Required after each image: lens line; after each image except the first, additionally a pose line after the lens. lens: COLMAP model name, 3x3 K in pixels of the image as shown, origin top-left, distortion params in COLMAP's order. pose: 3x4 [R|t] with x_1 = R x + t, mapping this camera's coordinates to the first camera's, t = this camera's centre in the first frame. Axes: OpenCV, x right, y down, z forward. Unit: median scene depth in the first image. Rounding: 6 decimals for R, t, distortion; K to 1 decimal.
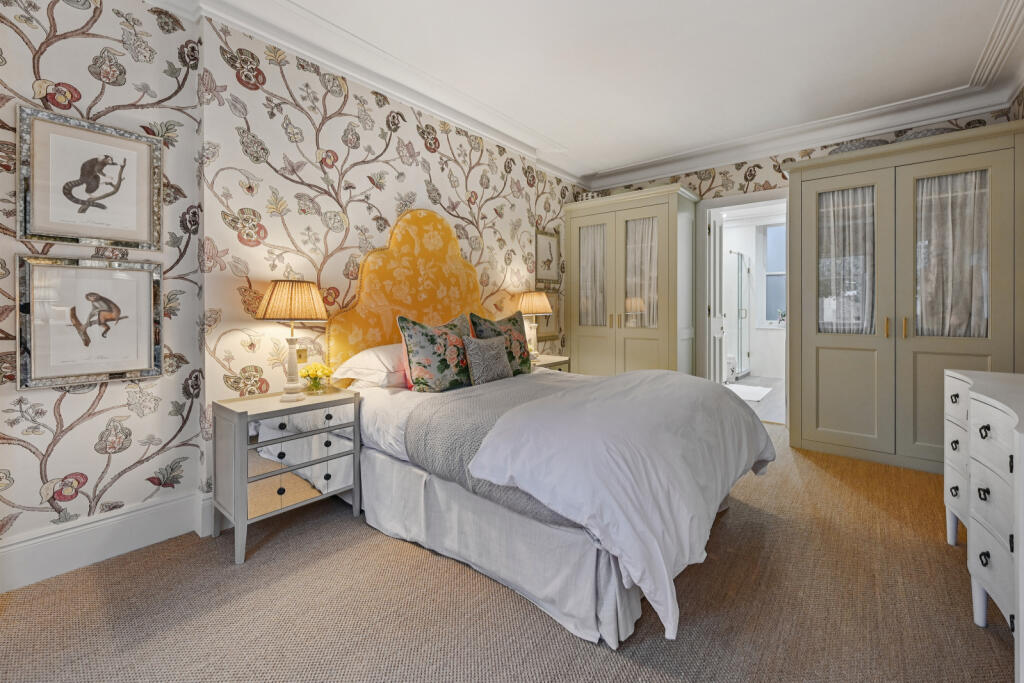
lens RADIAL K [[422.9, 0, 512.2], [0, 422.9, 311.5], [0, 0, 1]] dist [0.000311, 0.000033]
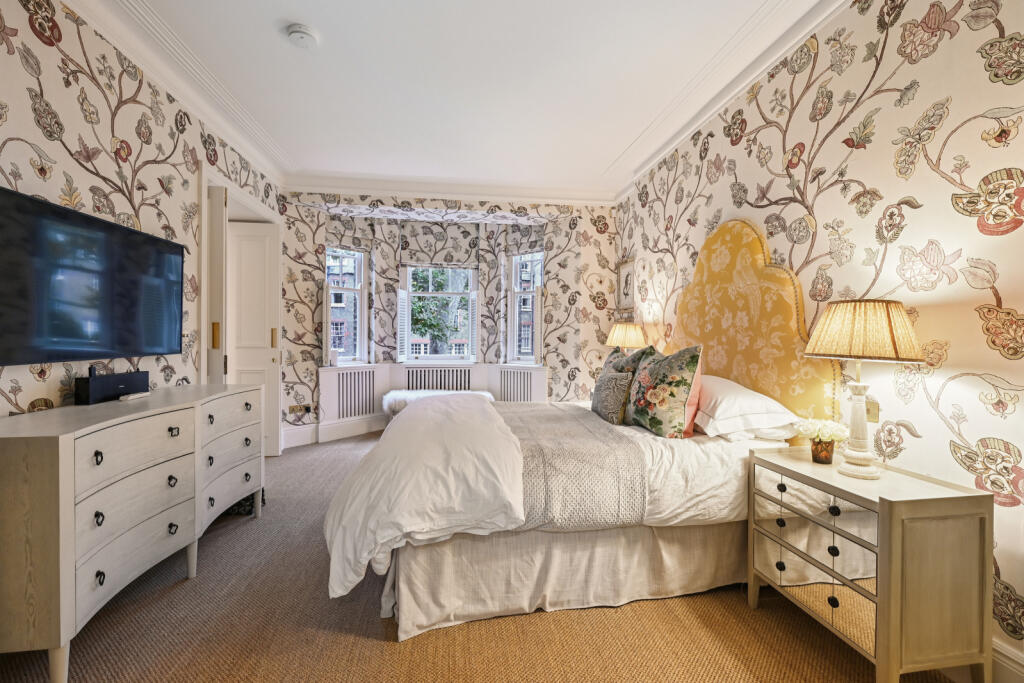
lens RADIAL K [[409.8, 0, 512.0], [0, 409.8, 341.5], [0, 0, 1]] dist [-0.001041, 0.000174]
pose [[-0.656217, 0.007381, -0.754536, 0.668835], [-0.006964, 0.999850, 0.015838, -0.015914], [0.754540, 0.015648, -0.656067, 1.193166]]
